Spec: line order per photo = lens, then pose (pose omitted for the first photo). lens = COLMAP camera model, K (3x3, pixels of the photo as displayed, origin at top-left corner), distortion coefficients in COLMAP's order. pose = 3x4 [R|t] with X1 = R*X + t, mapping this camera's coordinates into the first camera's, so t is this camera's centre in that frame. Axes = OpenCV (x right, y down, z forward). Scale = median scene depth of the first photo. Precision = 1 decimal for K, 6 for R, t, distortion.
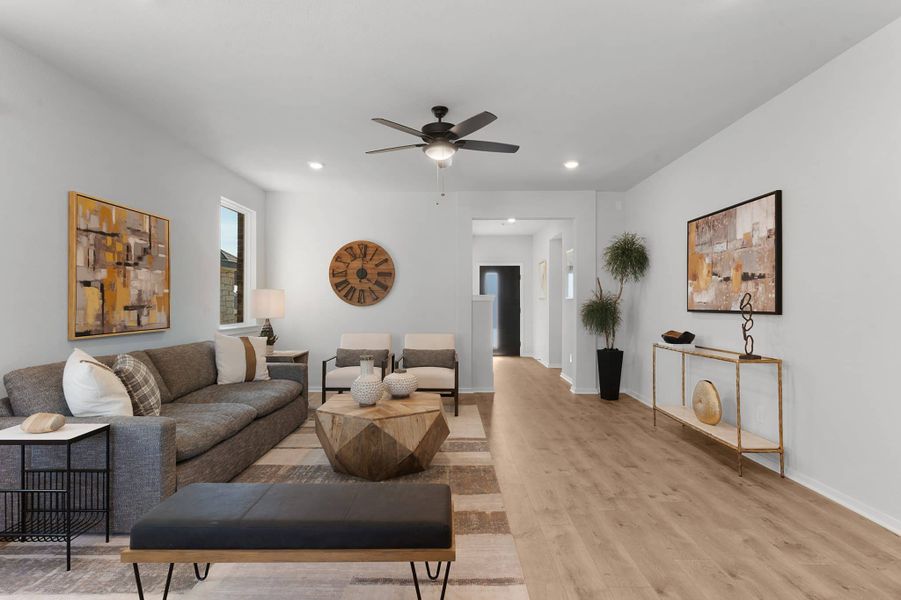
lens RADIAL K [[438.0, 0, 448.7], [0, 438.0, 302.7], [0, 0, 1]] dist [-0.001362, -0.000508]
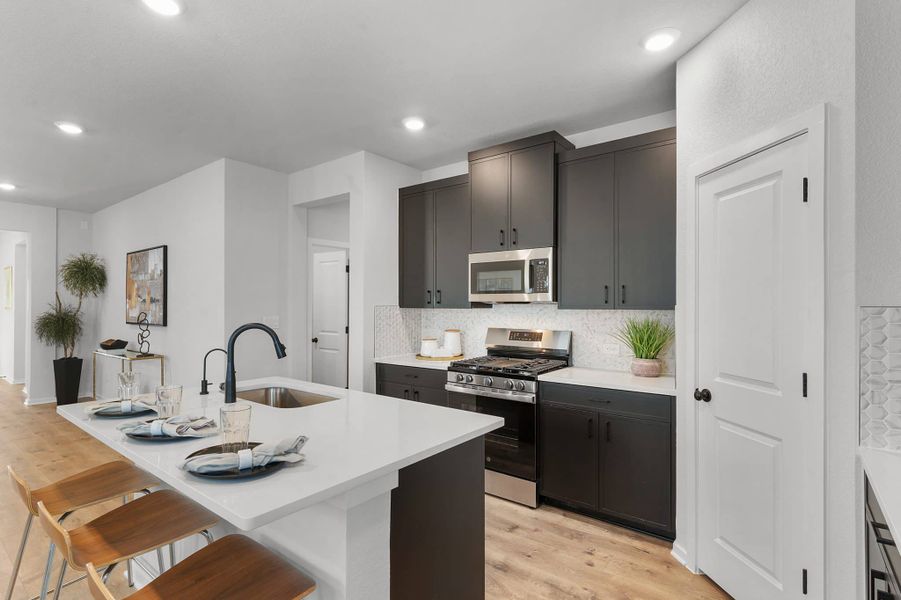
lens RADIAL K [[438.0, 0, 448.7], [0, 438.0, 302.7], [0, 0, 1]] dist [-0.001362, -0.000508]
pose [[0.603759, 0.005287, 0.797149, 0.114447], [-0.001472, 0.999984, -0.005518, -0.042405], [-0.797165, 0.002158, 0.603757, -0.631486]]
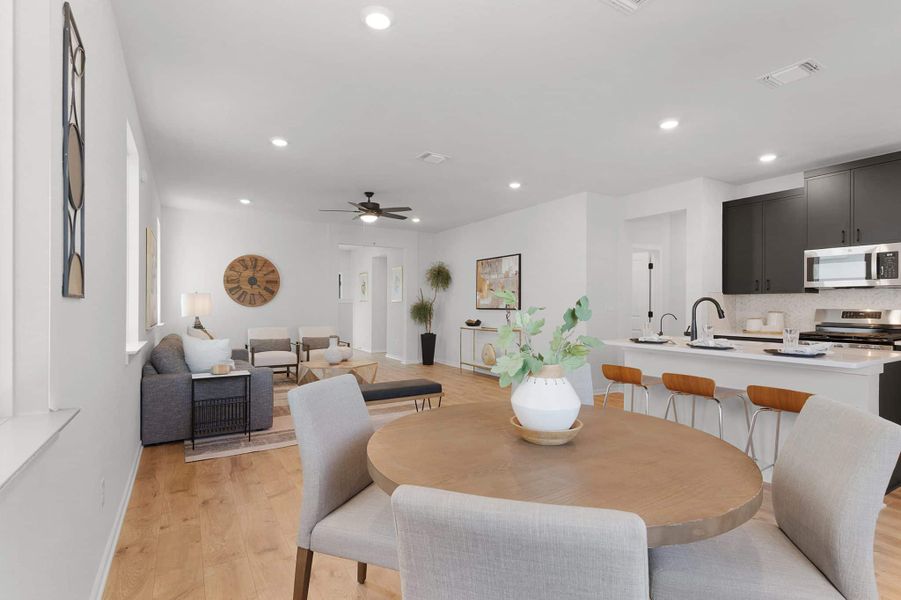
lens RADIAL K [[438.0, 0, 448.7], [0, 438.0, 302.7], [0, 0, 1]] dist [-0.001362, -0.000508]
pose [[0.853871, 0.003469, 0.520474, -0.618107], [-0.001564, 0.999990, -0.004099, 0.000856], [-0.520483, 0.002686, 0.853868, -0.616213]]
